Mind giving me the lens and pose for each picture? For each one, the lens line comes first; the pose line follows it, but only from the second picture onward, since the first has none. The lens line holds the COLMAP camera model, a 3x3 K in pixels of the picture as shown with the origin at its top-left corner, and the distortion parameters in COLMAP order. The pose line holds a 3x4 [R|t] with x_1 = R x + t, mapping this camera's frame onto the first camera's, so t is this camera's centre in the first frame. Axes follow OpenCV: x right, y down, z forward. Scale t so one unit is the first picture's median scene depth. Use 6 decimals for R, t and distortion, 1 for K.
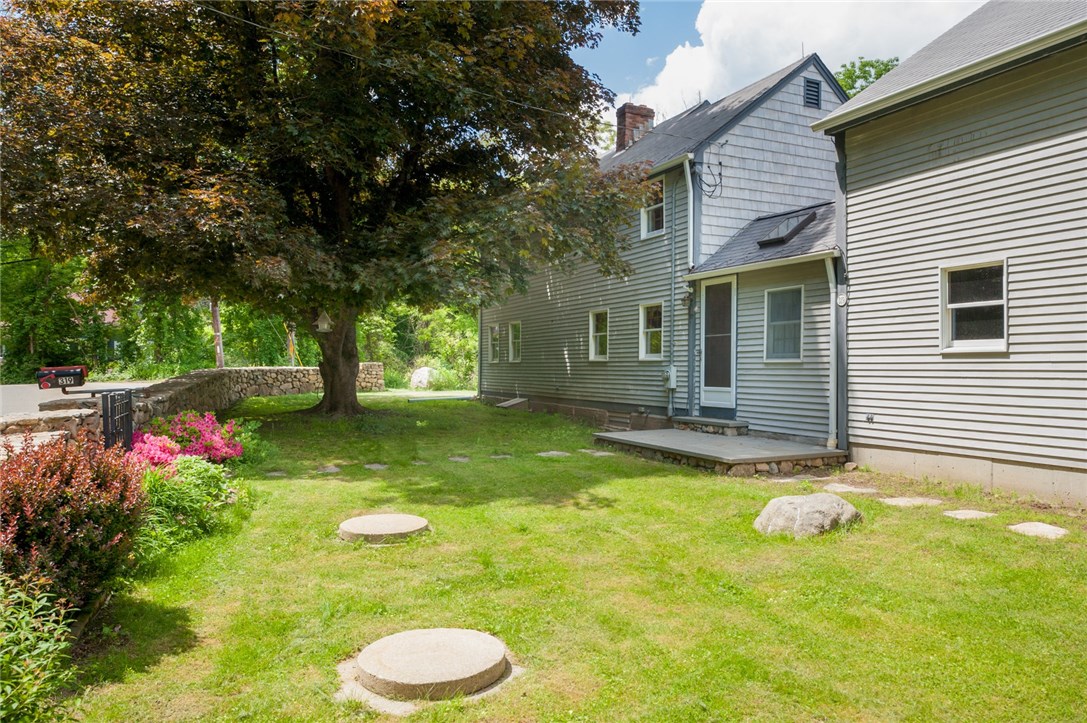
lens RADIAL K [[749.5, 0, 543.5], [0, 749.5, 361.5], [0, 0, 1]] dist [-0.000269, -0.000159]
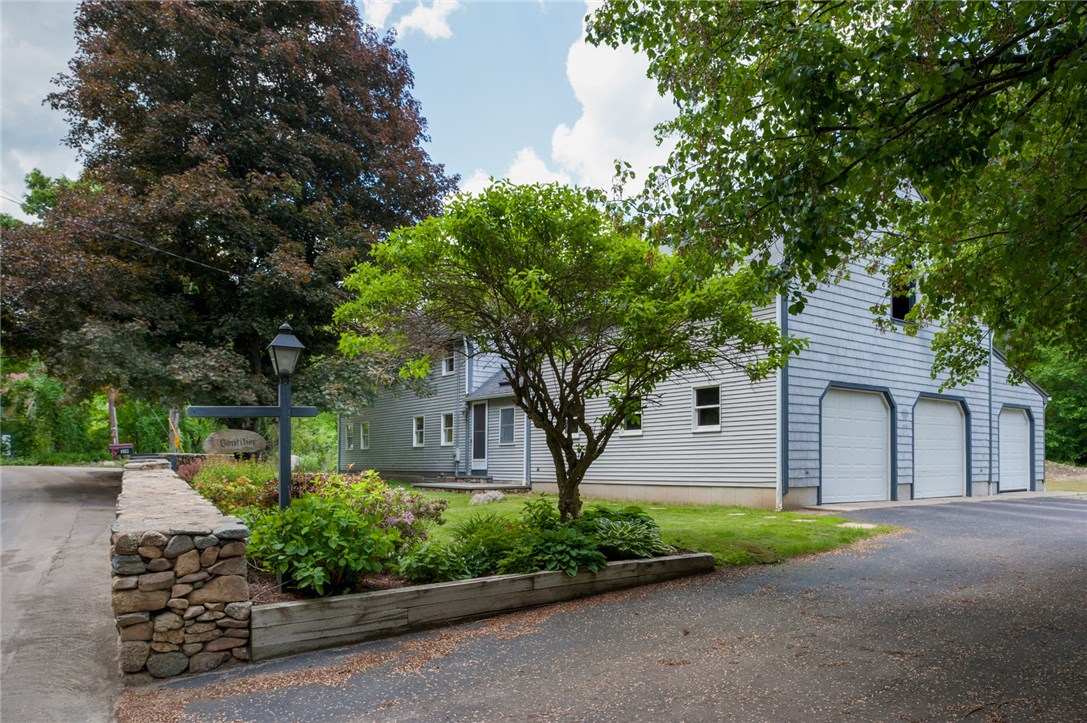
lens RADIAL K [[749.3, 0, 548.9], [0, 749.3, 401.6], [0, 0, 1]] dist [-0.003016, -0.000990]
pose [[0.975963, 0.004713, 0.217884, -0.007589], [0.011409, 0.997290, -0.072675, 0.028408], [-0.217637, 0.073414, 0.973265, -0.848192]]
